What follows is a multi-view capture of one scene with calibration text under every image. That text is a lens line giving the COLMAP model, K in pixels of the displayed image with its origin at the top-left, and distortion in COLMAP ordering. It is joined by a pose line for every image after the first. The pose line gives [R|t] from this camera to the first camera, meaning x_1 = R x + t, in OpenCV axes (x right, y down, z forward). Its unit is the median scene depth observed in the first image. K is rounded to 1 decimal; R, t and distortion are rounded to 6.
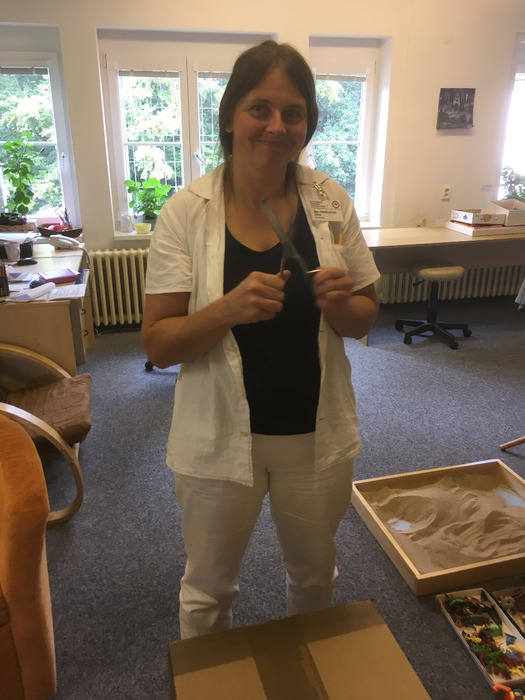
lens RADIAL K [[587.1, 0, 261.9], [0, 587.1, 354.2], [0, 0, 1]] dist [0.049124, -0.071015]
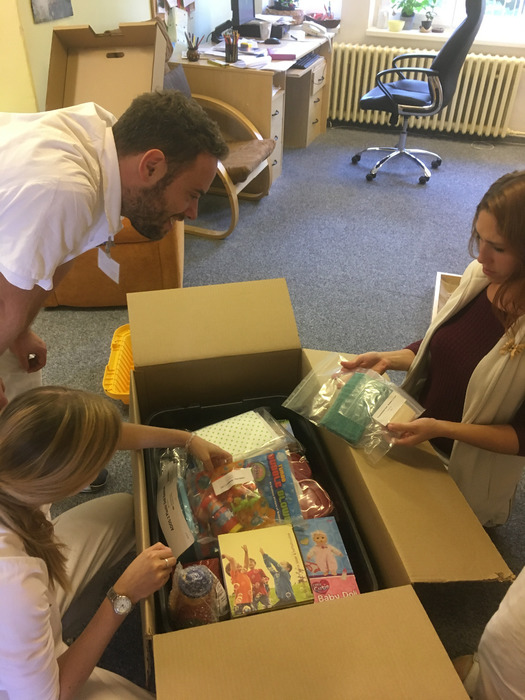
lens RADIAL K [[587.1, 0, 262.2], [0, 587.1, 353.5], [0, 0, 1]] dist [0.049124, -0.071015]
pose [[0.852105, 0.326225, -0.409260, 0.210338], [-0.208202, 0.928722, 0.306803, 0.048299], [0.480176, -0.176220, 0.859289, -0.094006]]
